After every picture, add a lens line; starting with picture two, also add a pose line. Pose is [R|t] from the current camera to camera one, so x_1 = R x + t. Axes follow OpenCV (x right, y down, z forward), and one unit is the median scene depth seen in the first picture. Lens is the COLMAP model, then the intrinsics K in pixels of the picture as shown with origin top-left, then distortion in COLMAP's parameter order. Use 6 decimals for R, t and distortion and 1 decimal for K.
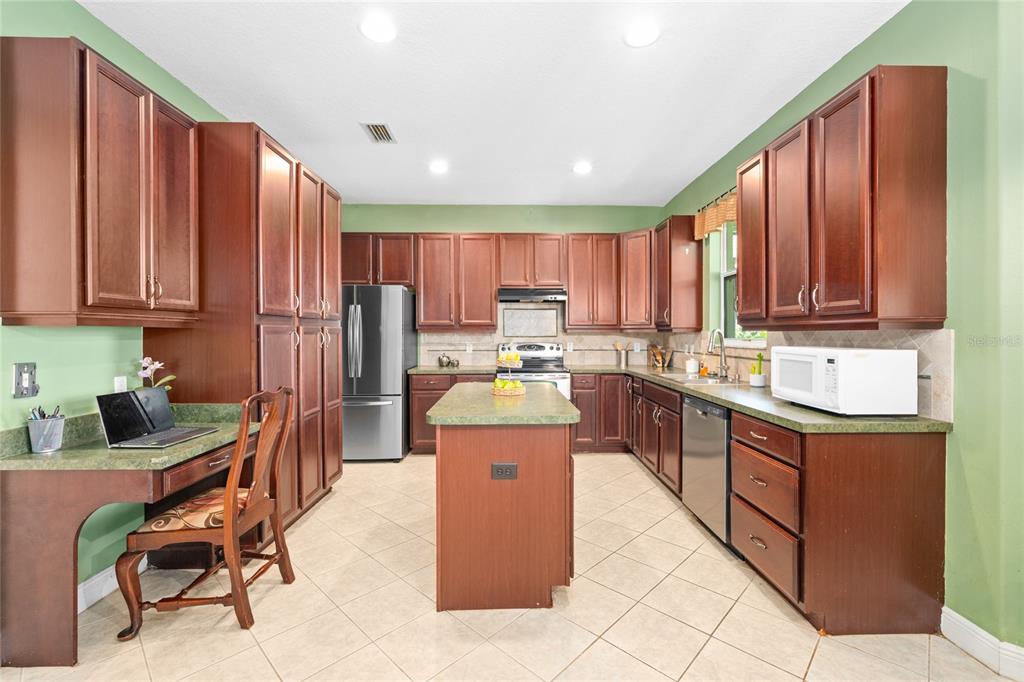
lens RADIAL K [[437.1, 0, 514.6], [0, 437.1, 334.5], [0, 0, 1]] dist [-0.001524, -0.000043]
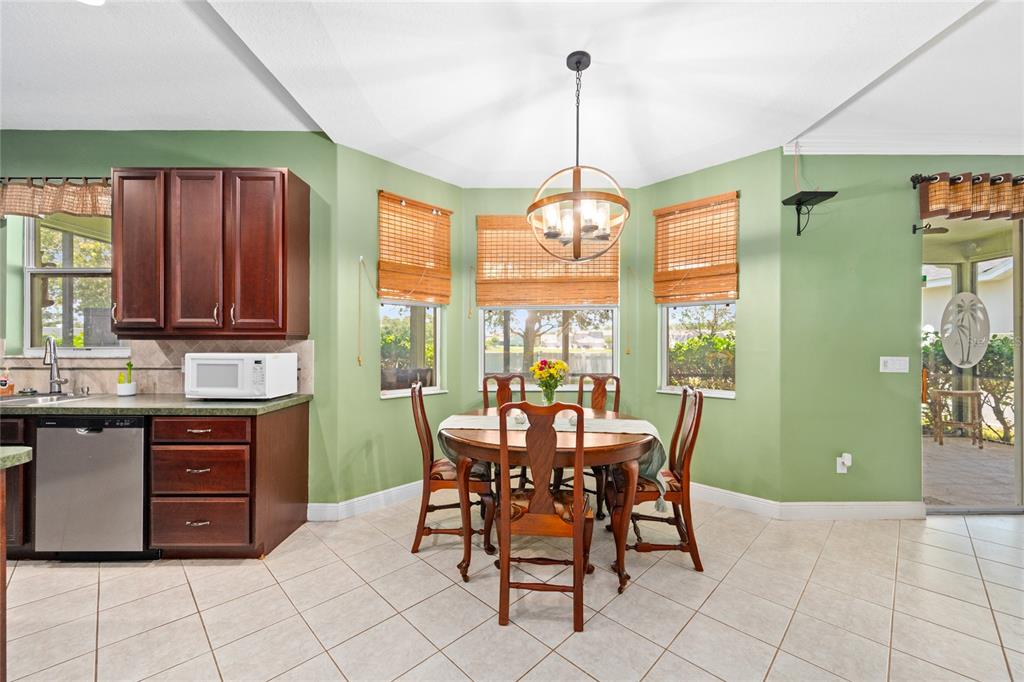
lens RADIAL K [[402.3, 0, 516.3], [0, 402.3, 341.9], [0, 0, 1]] dist [0.000340, 0.000263]
pose [[0.012572, 0.003045, 0.999916, -0.300585], [0.000435, 0.999995, -0.003050, 0.000572], [-0.999921, 0.000473, 0.012571, 0.091405]]
